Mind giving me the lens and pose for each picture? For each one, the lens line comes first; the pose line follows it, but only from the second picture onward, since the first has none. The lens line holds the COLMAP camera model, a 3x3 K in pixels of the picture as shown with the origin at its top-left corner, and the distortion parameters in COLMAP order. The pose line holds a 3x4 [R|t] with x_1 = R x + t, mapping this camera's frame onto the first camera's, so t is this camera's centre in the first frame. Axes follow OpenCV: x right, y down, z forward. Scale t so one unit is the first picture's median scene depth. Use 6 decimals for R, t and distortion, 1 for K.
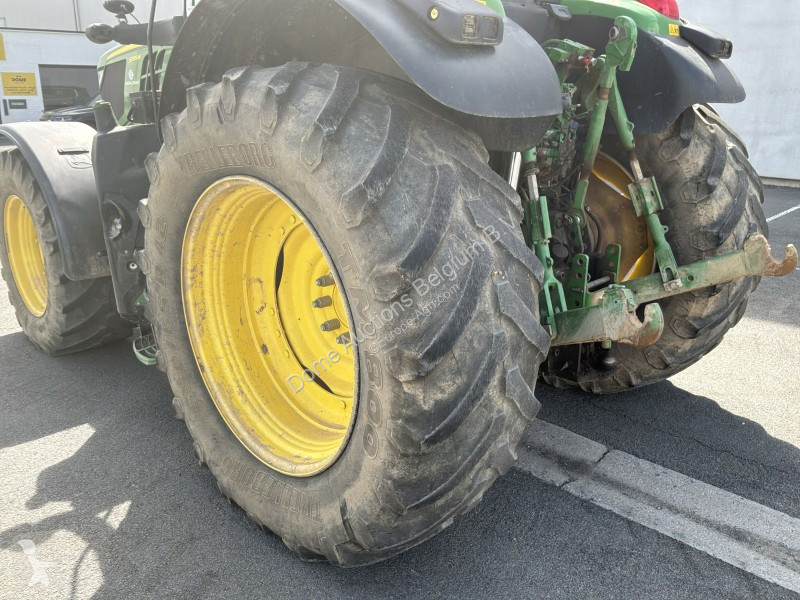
lens RADIAL K [[655.8, 0, 399.5], [0, 655.8, 295.8], [0, 0, 1]] dist [0.105889, -0.190237]
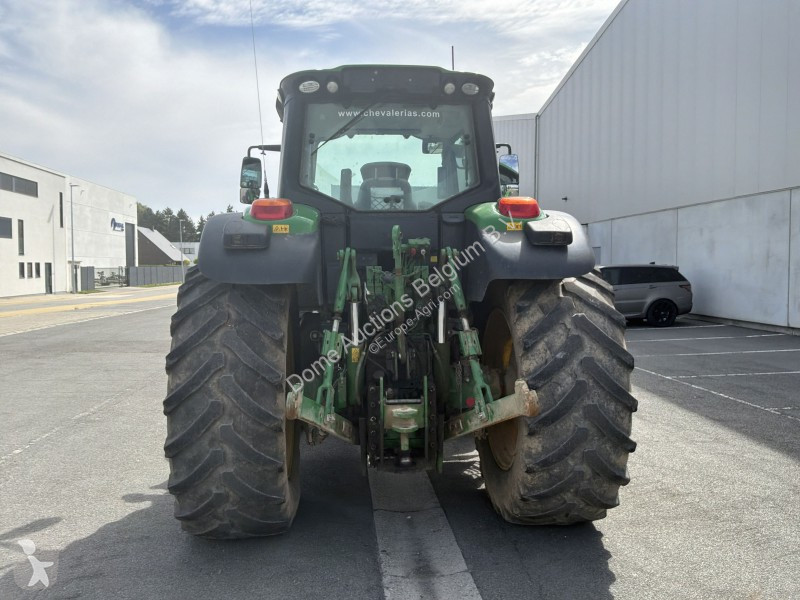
lens RADIAL K [[663.1, 0, 399.0], [0, 663.1, 287.8], [0, 0, 1]] dist [0.090418, -0.152814]
pose [[0.768335, 0.013568, -0.639904, 1.095211], [-0.184667, 0.961958, -0.201334, 0.032146], [0.612829, 0.272861, 0.741612, -0.105383]]
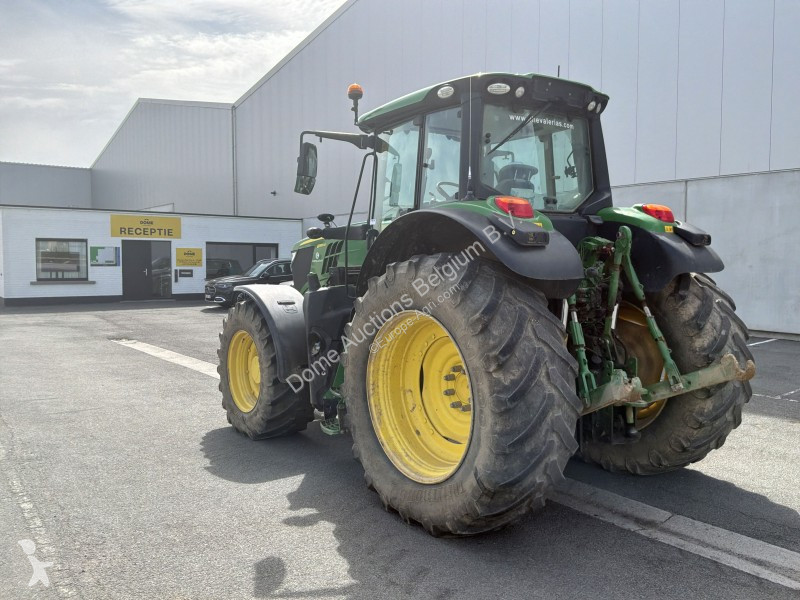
lens RADIAL K [[663.1, 0, 399.0], [0, 663.1, 287.8], [0, 0, 1]] dist [0.090418, -0.152814]
pose [[0.988707, 0.003018, -0.149832, 0.008545], [-0.041323, 0.966528, -0.253213, 0.180052], [0.144052, 0.256545, 0.955737, -0.626039]]
